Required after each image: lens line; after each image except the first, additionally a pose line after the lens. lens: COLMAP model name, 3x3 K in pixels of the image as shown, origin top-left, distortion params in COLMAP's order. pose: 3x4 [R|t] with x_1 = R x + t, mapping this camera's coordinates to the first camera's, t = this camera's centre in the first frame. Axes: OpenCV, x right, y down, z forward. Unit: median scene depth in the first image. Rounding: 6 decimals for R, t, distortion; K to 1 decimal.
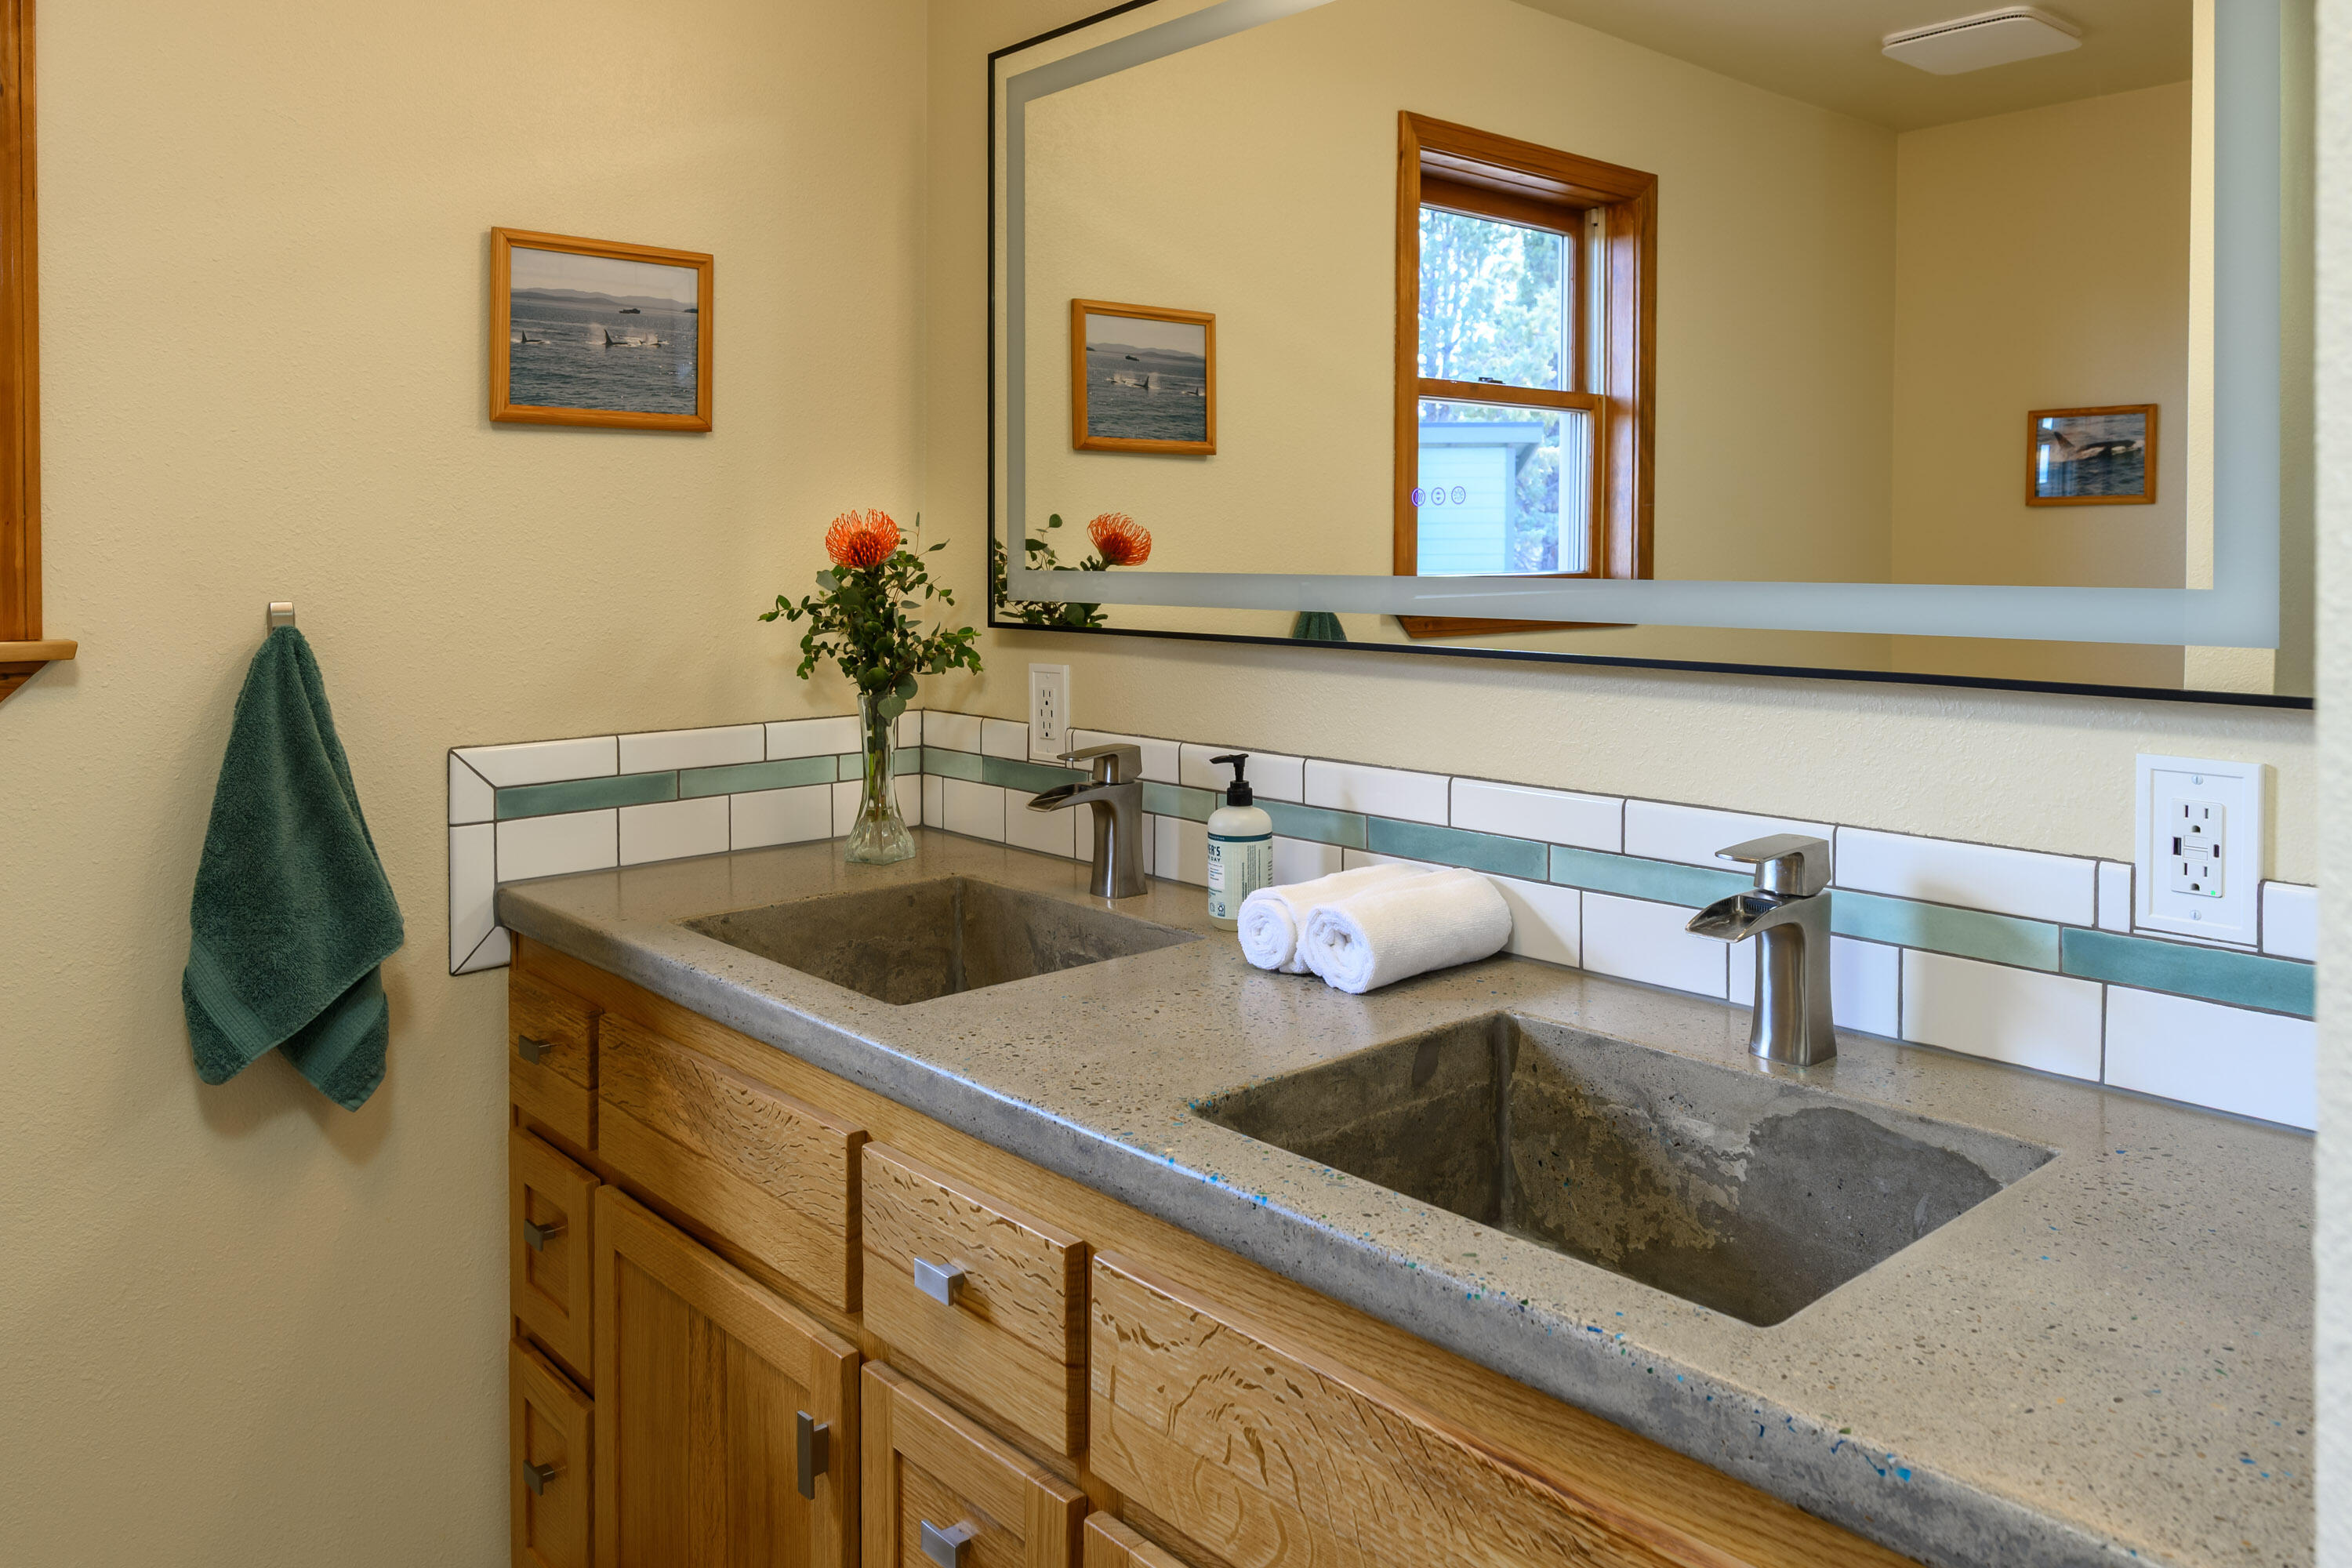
lens RADIAL K [[1643.7, 0, 1176.0], [0, 1643.7, 784.0], [0, 0, 1]] dist [-0.003705, -0.001713]
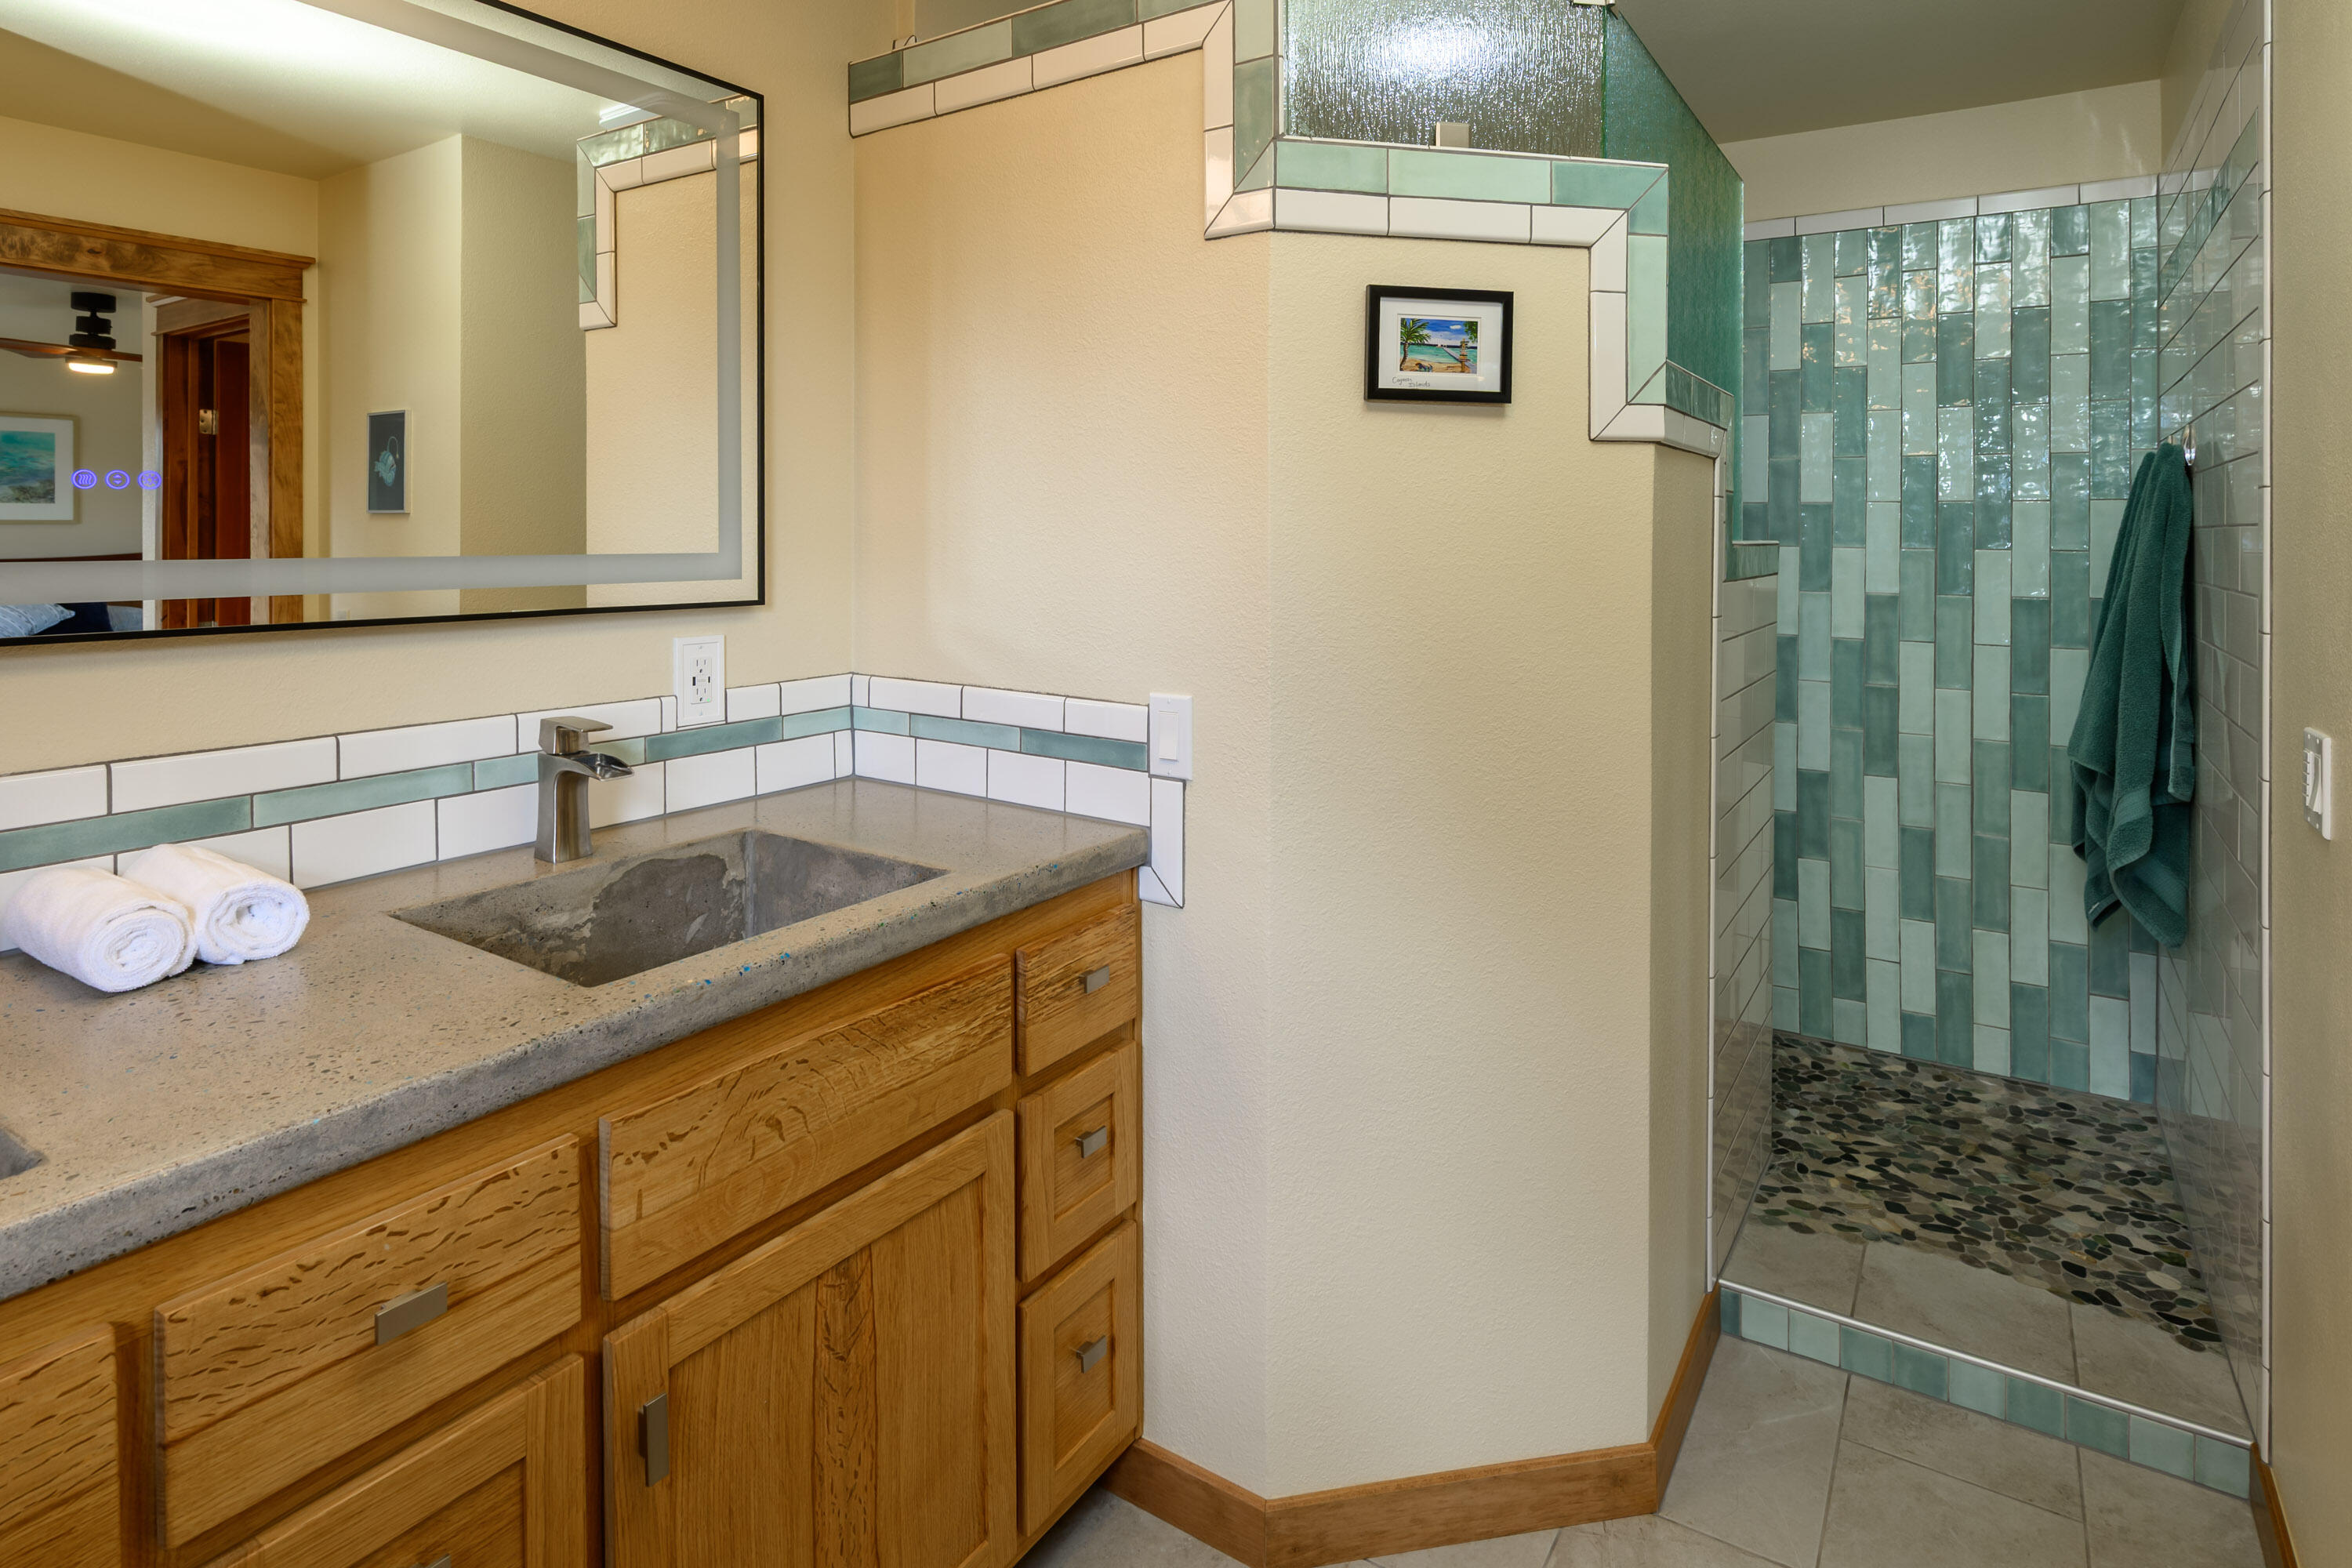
lens RADIAL K [[1205.9, 0, 1176.0], [0, 1205.9, 784.0], [0, 0, 1]] dist [0.000495, -0.000066]
pose [[-0.242310, -0.202796, 0.948767, -0.903841], [0.128908, 0.962510, 0.238656, -0.109997], [-0.961597, 0.180132, -0.207084, 0.695948]]
